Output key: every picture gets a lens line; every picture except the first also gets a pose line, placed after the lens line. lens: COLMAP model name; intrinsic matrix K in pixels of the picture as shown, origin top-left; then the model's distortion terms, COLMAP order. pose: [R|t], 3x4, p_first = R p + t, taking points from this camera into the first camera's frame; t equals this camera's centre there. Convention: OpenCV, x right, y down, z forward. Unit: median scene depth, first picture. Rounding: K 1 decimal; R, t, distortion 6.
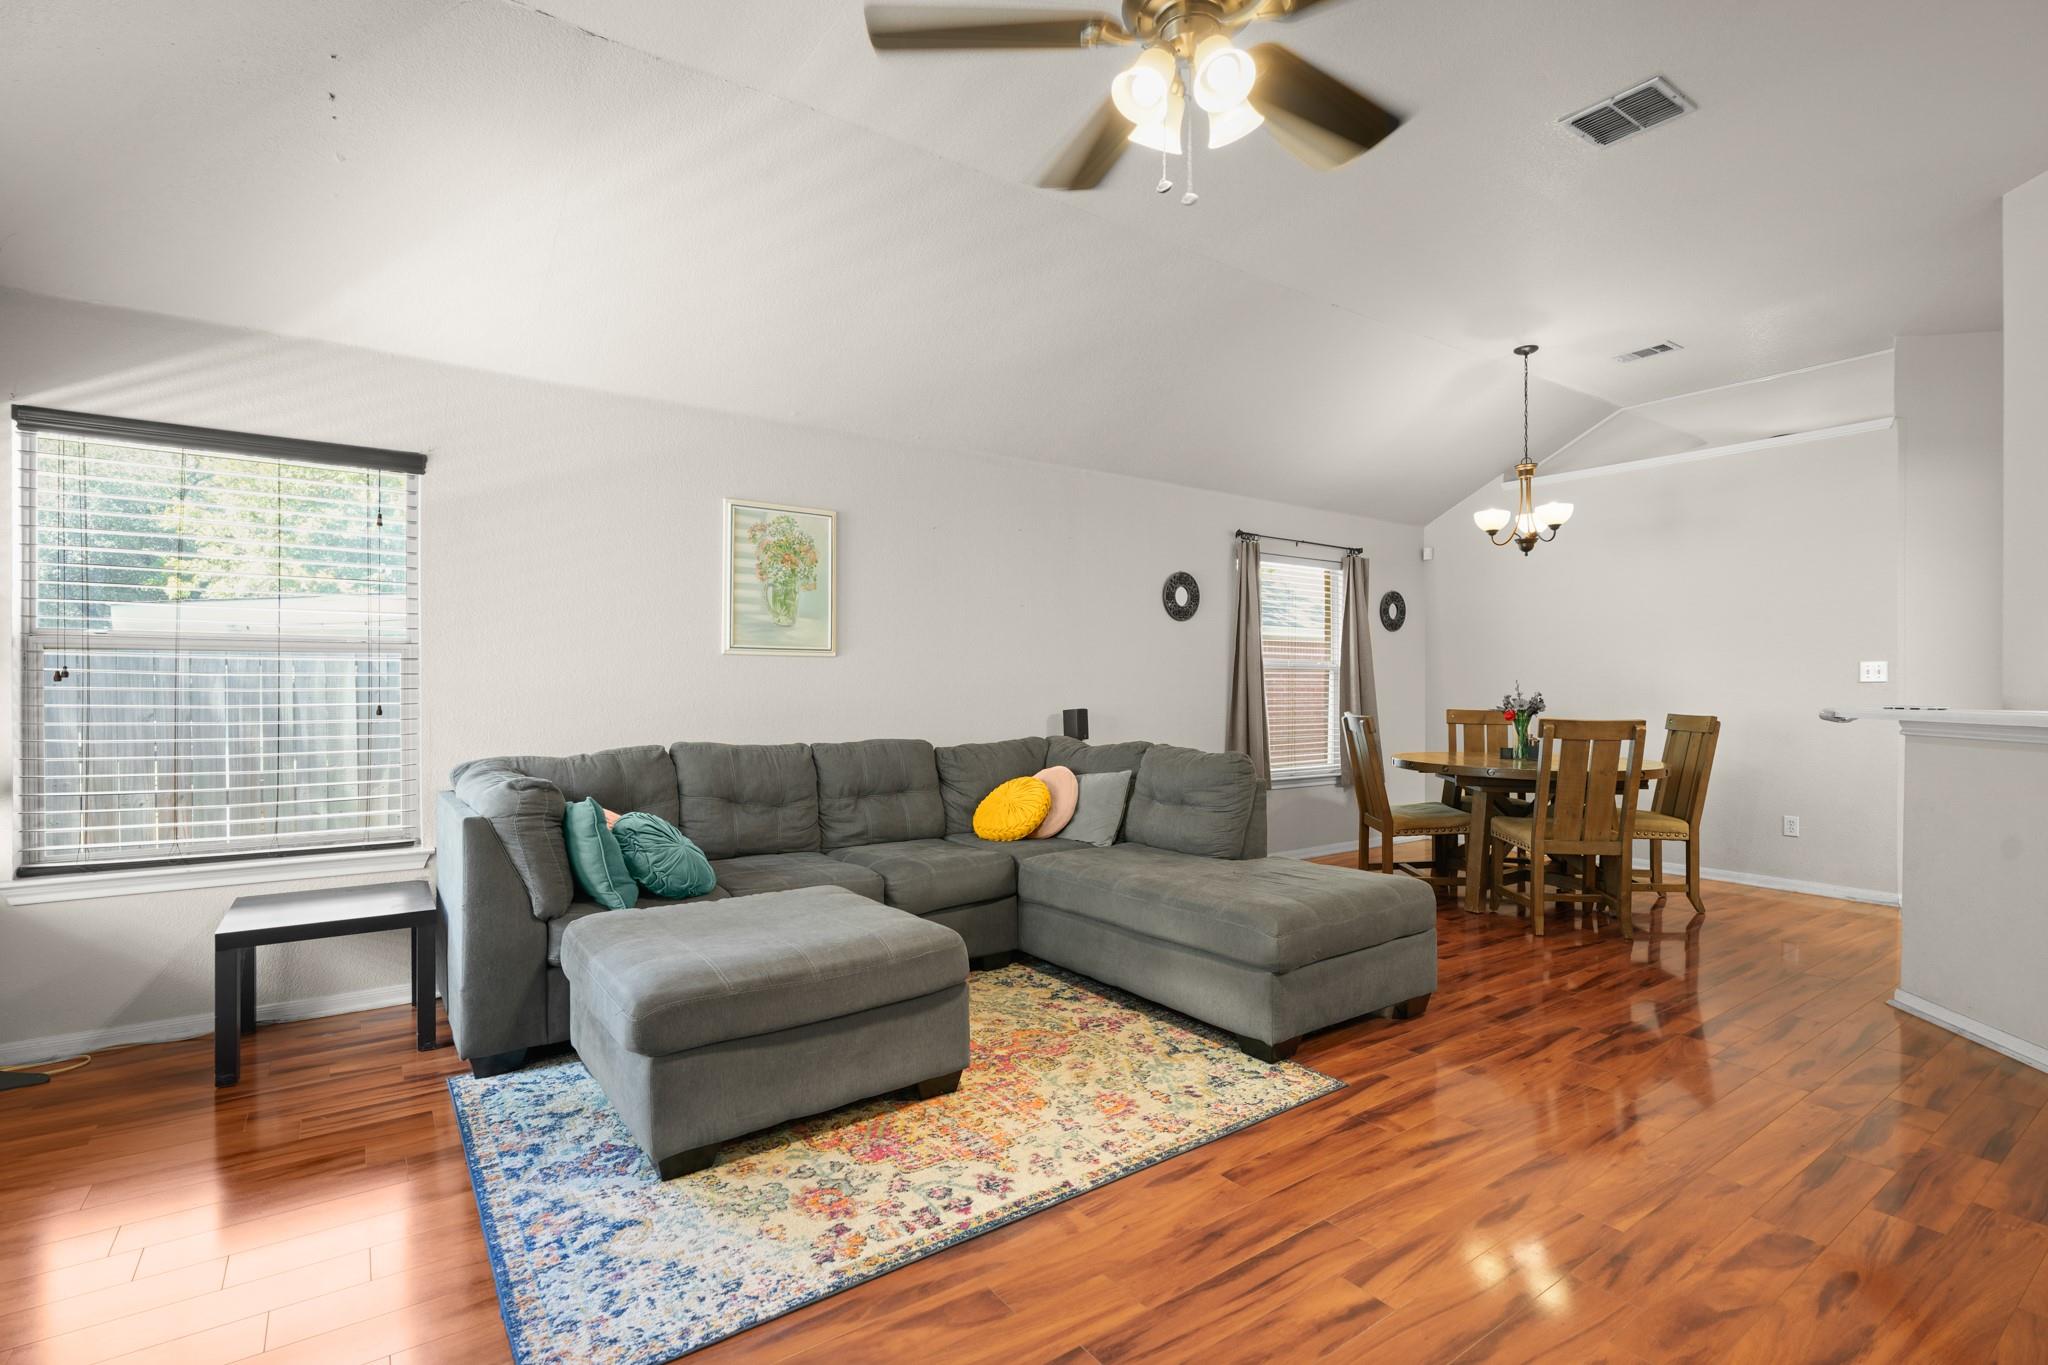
lens RADIAL K [[961.0, 0, 1028.5], [0, 961.0, 683.7], [0, 0, 1]] dist [-0.009358, 0.000212]
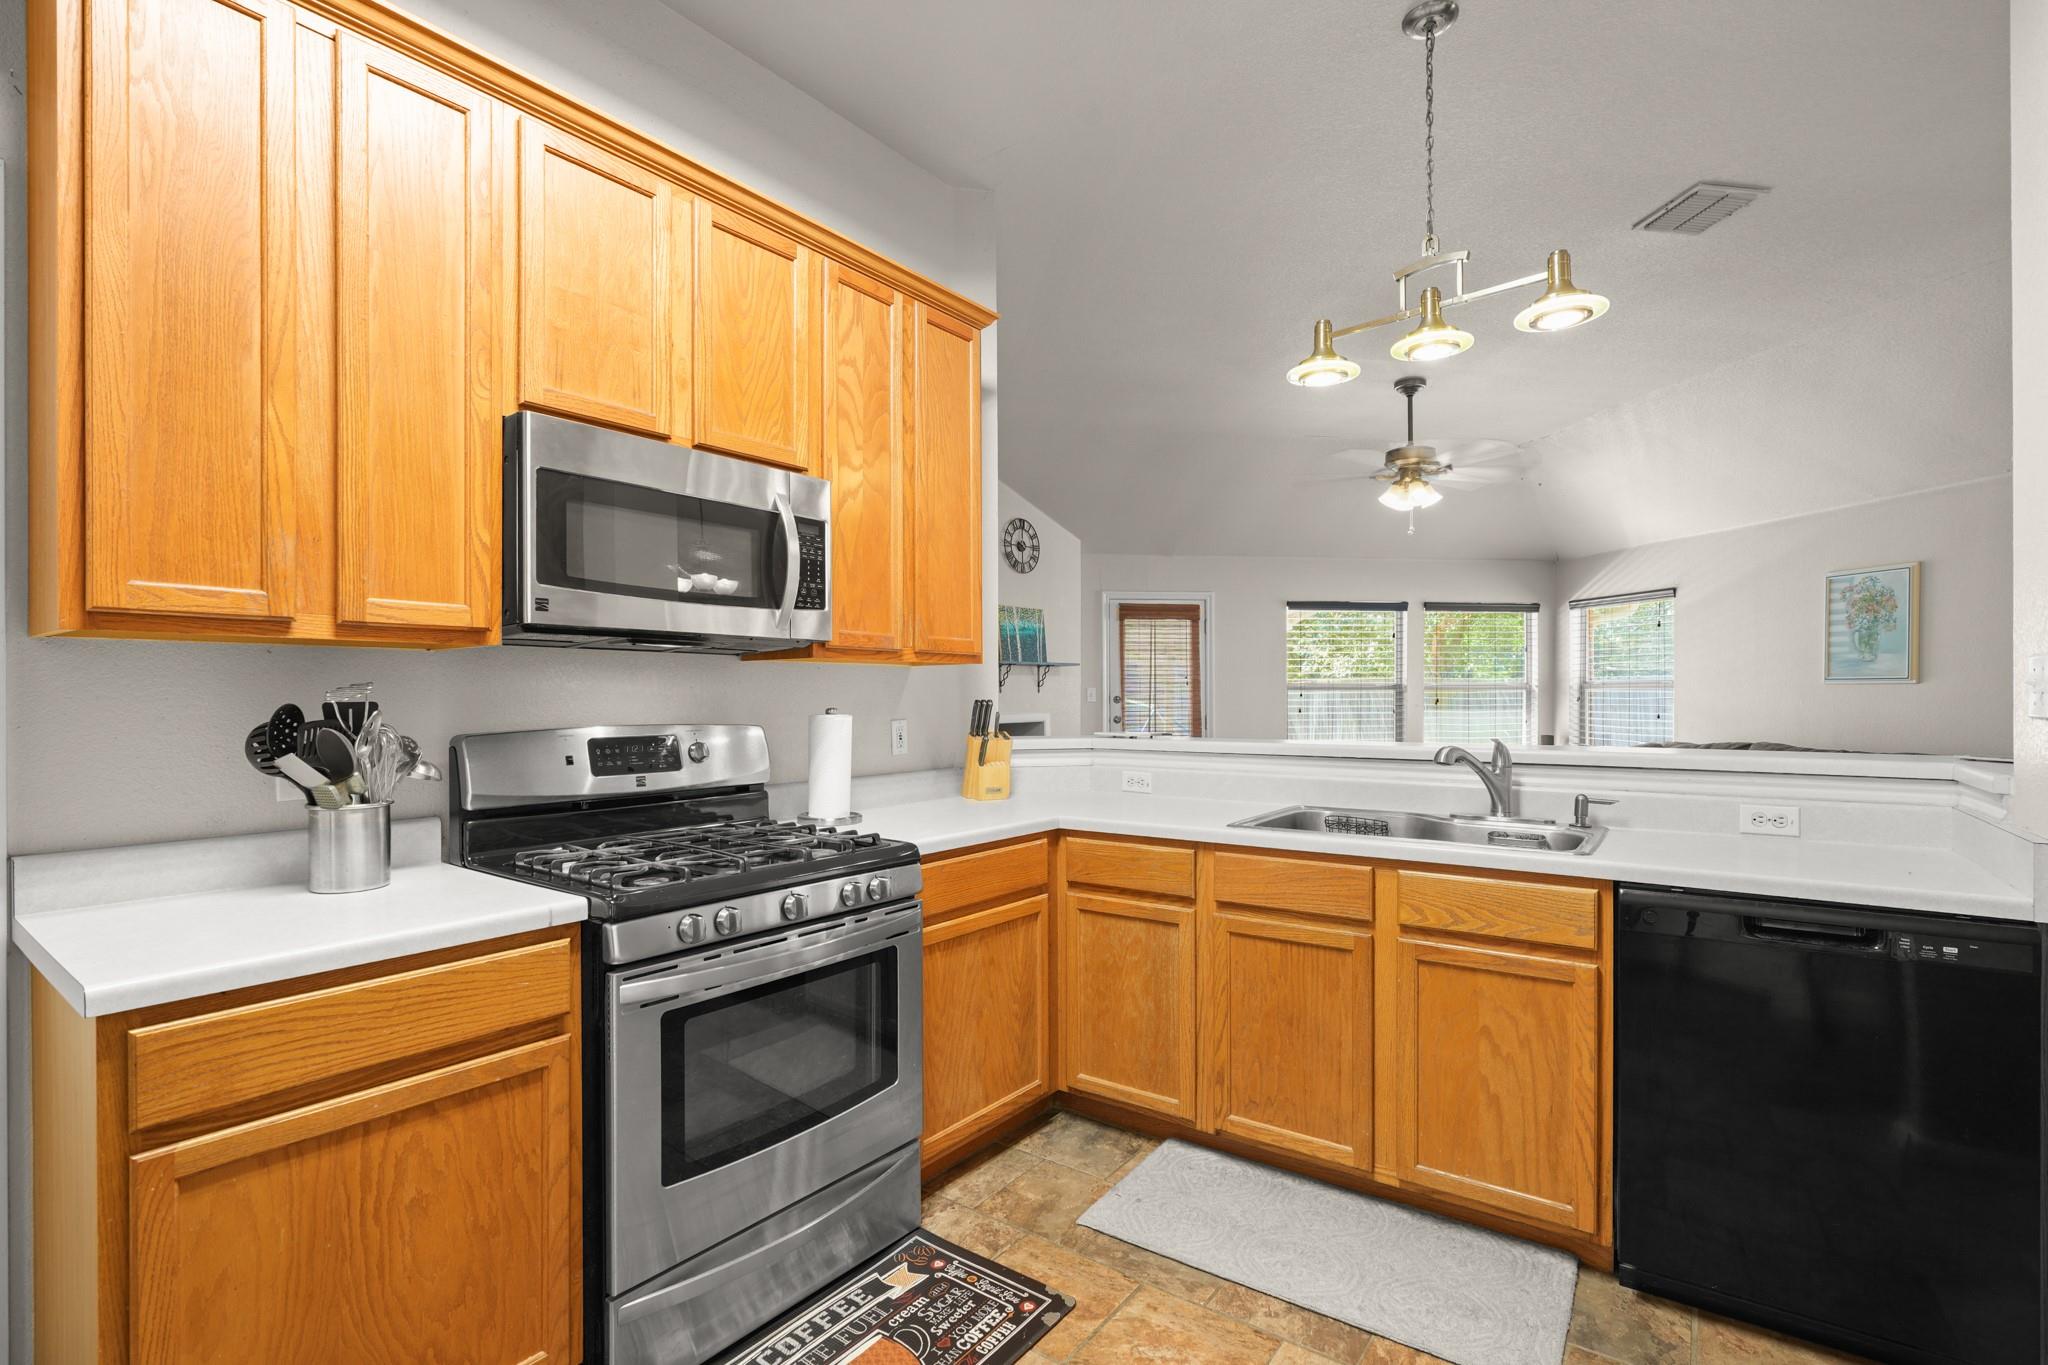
lens RADIAL K [[944.2, 0, 1025.8], [0, 944.2, 698.9], [0, 0, 1]] dist [-0.001378, -0.000557]
pose [[-0.457370, 0.002469, -0.889273, 1.407451], [0.000535, 0.999997, 0.002502, -0.012515], [0.889276, 0.000668, -0.457370, 0.571706]]
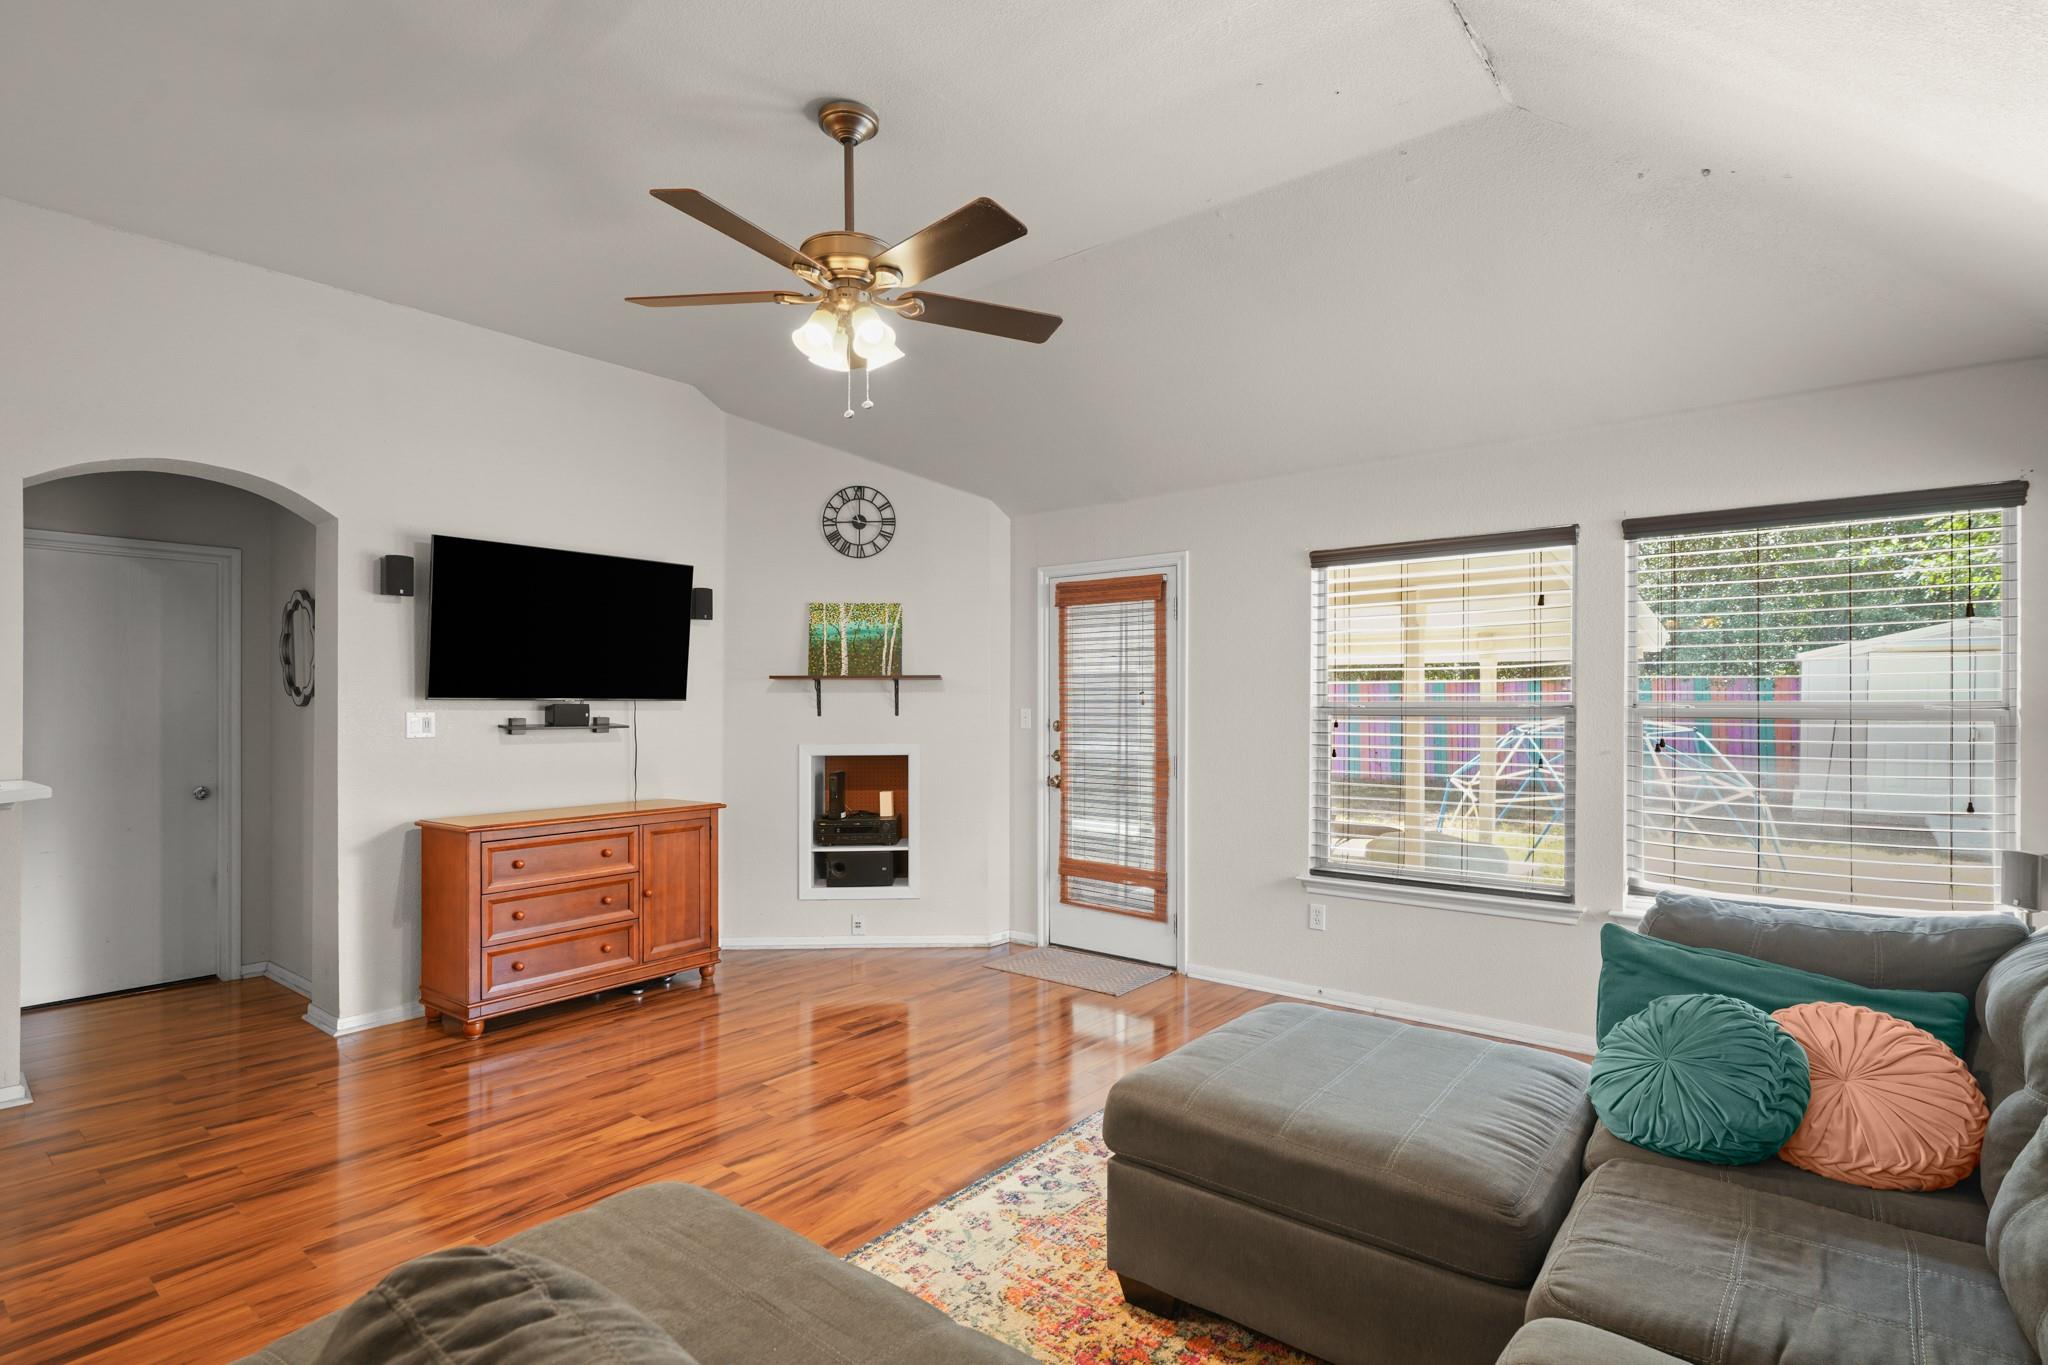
lens RADIAL K [[996.4, 0, 1020.5], [0, 996.4, 698.1], [0, 0, 1]] dist [-0.003294, -0.000073]
pose [[-0.964624, -0.002409, -0.263620, 0.139933], [-0.002168, 0.999997, -0.001202, -0.040337], [0.263622, -0.000588, -0.964626, 1.112131]]
